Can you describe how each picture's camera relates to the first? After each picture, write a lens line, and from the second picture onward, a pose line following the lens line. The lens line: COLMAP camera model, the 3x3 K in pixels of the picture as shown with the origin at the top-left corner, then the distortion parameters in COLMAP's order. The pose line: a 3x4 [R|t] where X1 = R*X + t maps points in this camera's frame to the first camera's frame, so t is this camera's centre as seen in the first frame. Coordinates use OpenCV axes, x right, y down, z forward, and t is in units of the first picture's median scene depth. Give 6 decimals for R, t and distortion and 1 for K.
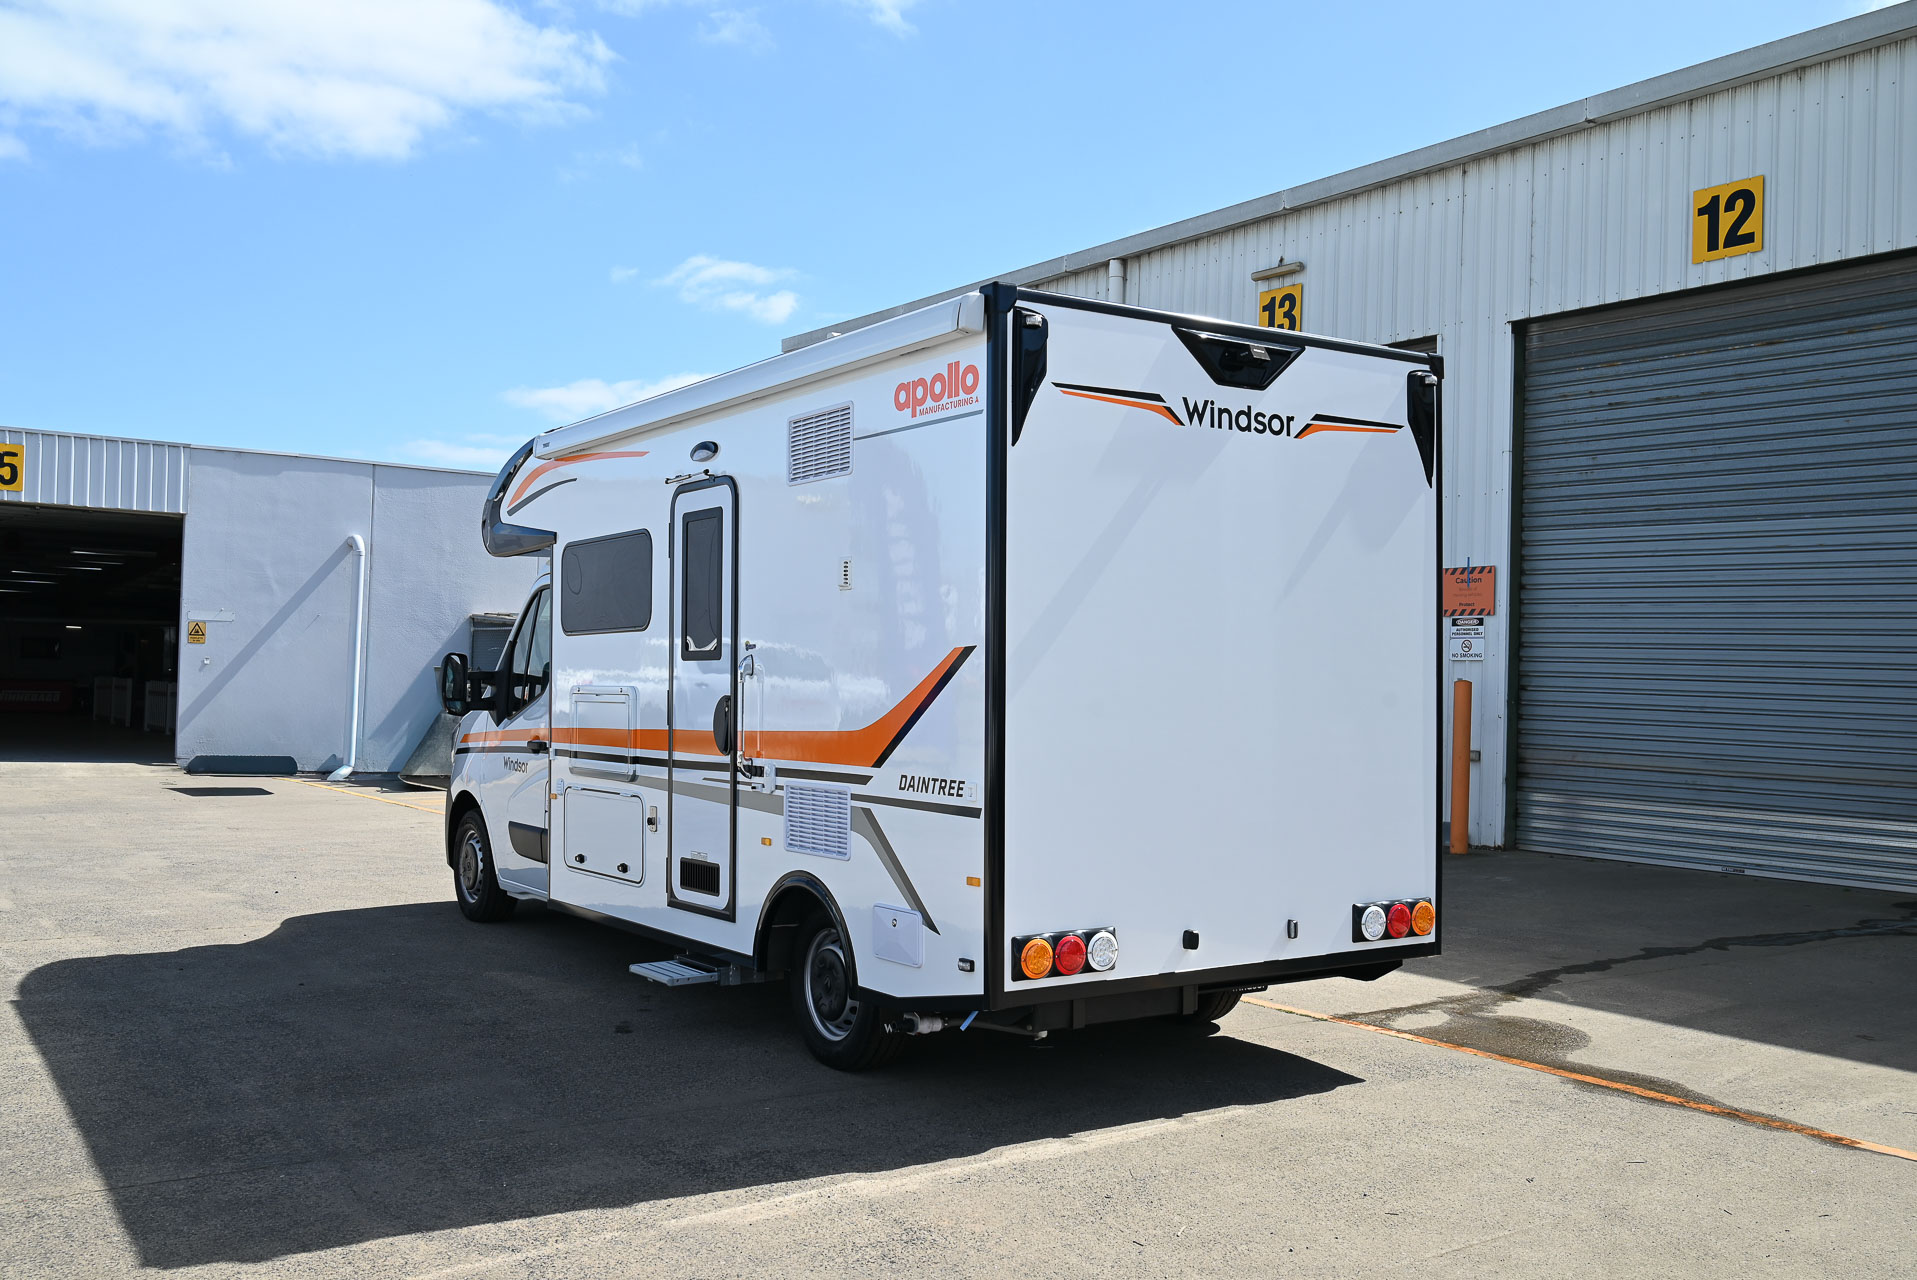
lens RADIAL K [[1778.7, 0, 958.5], [0, 1778.7, 640.0], [0, 0, 1]] dist [-0.005030, 0.007826]
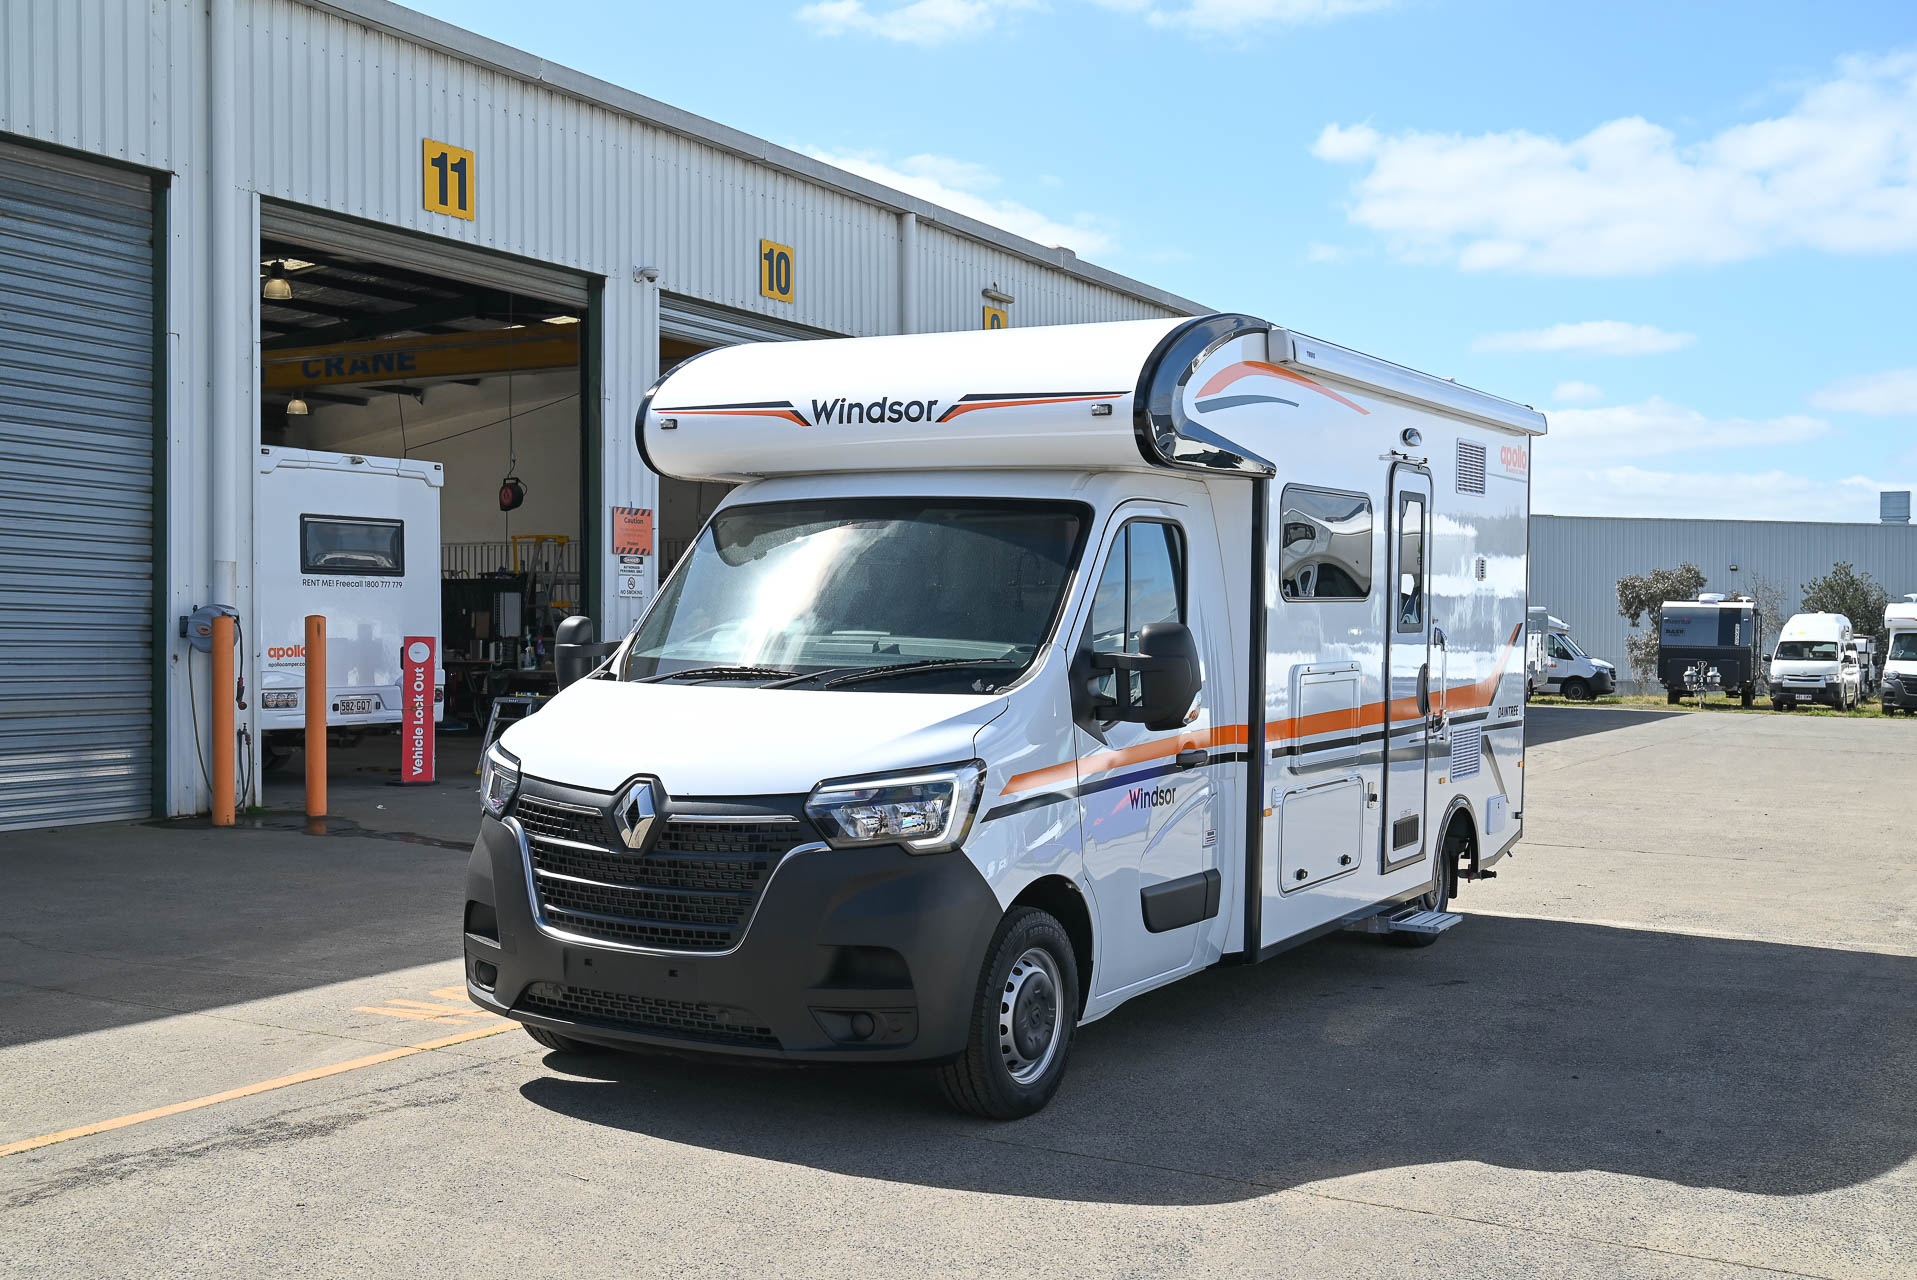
lens RADIAL K [[2070.8, 0, 958.5], [0, 2070.8, 640.0], [0, 0, 1]] dist [-0.011585, 0.033459]
pose [[-0.461512, -0.033848, 0.886488, -1.161769], [-0.040995, 0.999018, 0.016802, 0.006161], [-0.886186, -0.028587, -0.462446, 1.874118]]
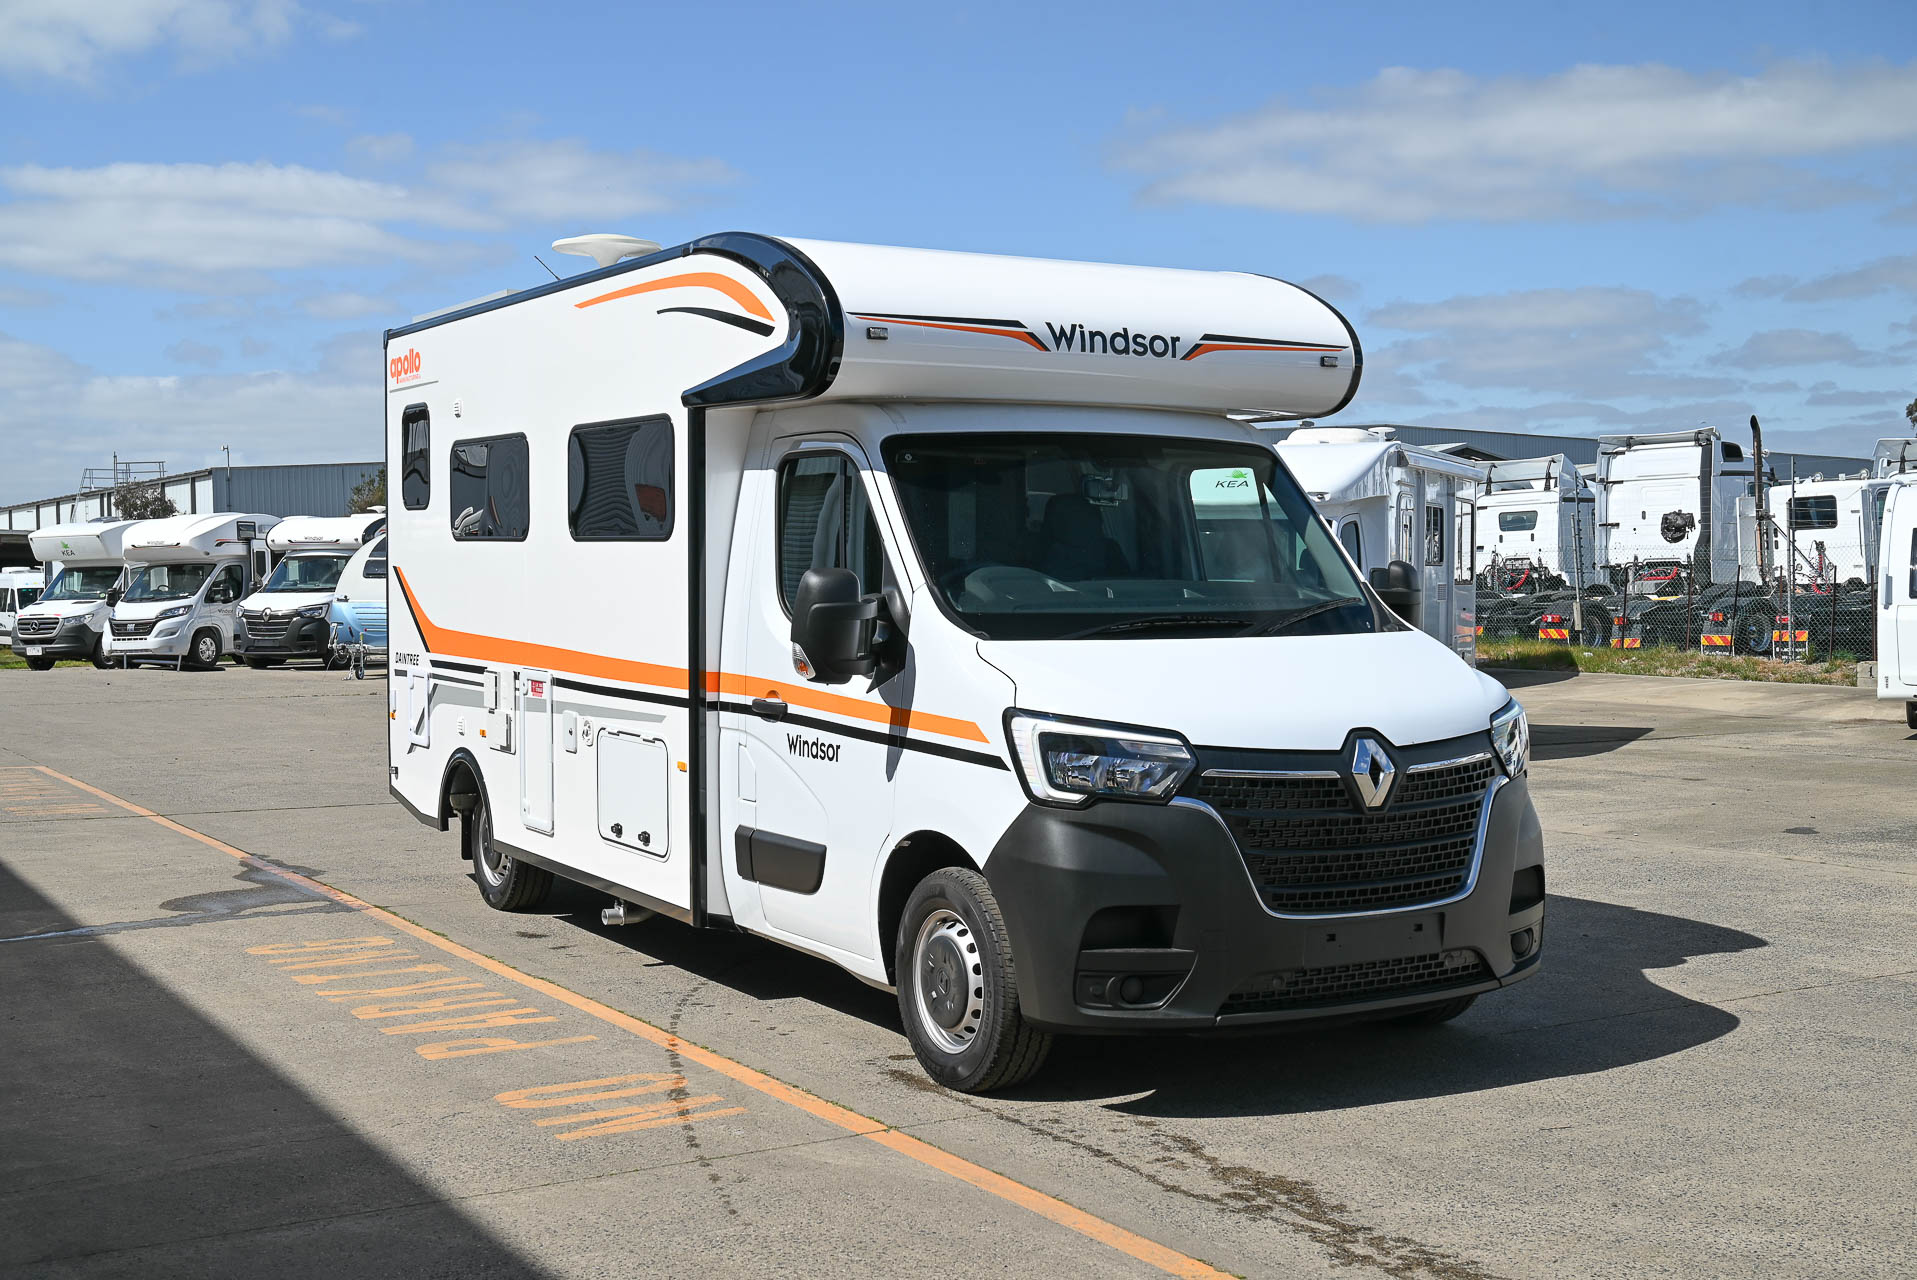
lens RADIAL K [[2227.7, 0, 1004.8], [0, 2227.7, 636.3], [0, 0, 1]] dist [-0.000456, 0.006123]
pose [[-0.999703, -0.009220, 0.022556, -0.209136], [-0.008984, 0.999904, 0.010535, 0.038015], [-0.022651, 0.010330, -0.999690, 2.473170]]
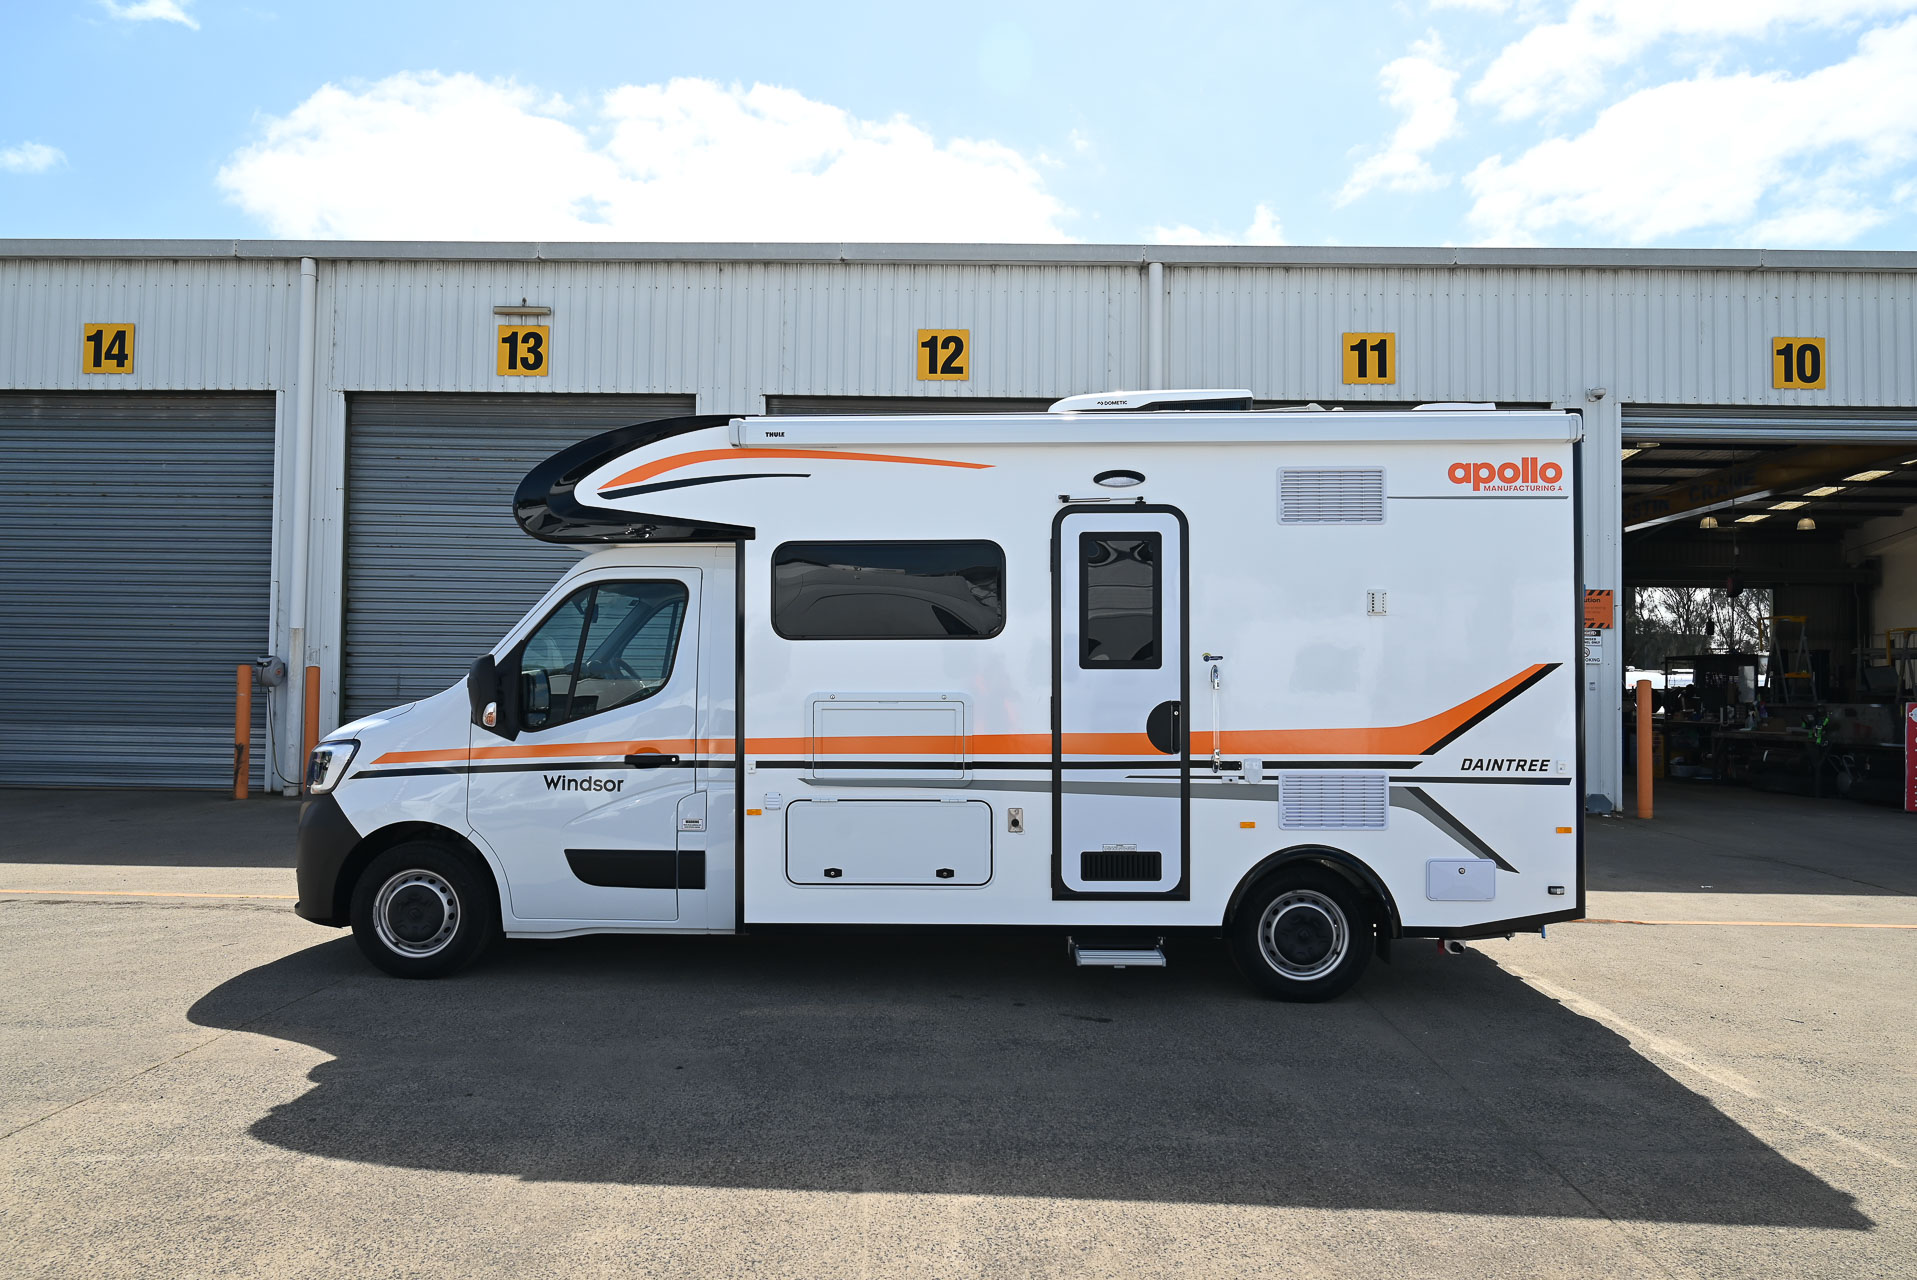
lens RADIAL K [[1400.0, 0, 958.5], [0, 1400.0, 640.0], [0, 0, 1]] dist [-0.013139, 0.001208]
pose [[0.575790, 0.009270, 0.817545, -0.937670], [-0.018641, 0.999825, 0.001792, -0.006562], [-0.817385, -0.016272, 0.575862, 0.603165]]
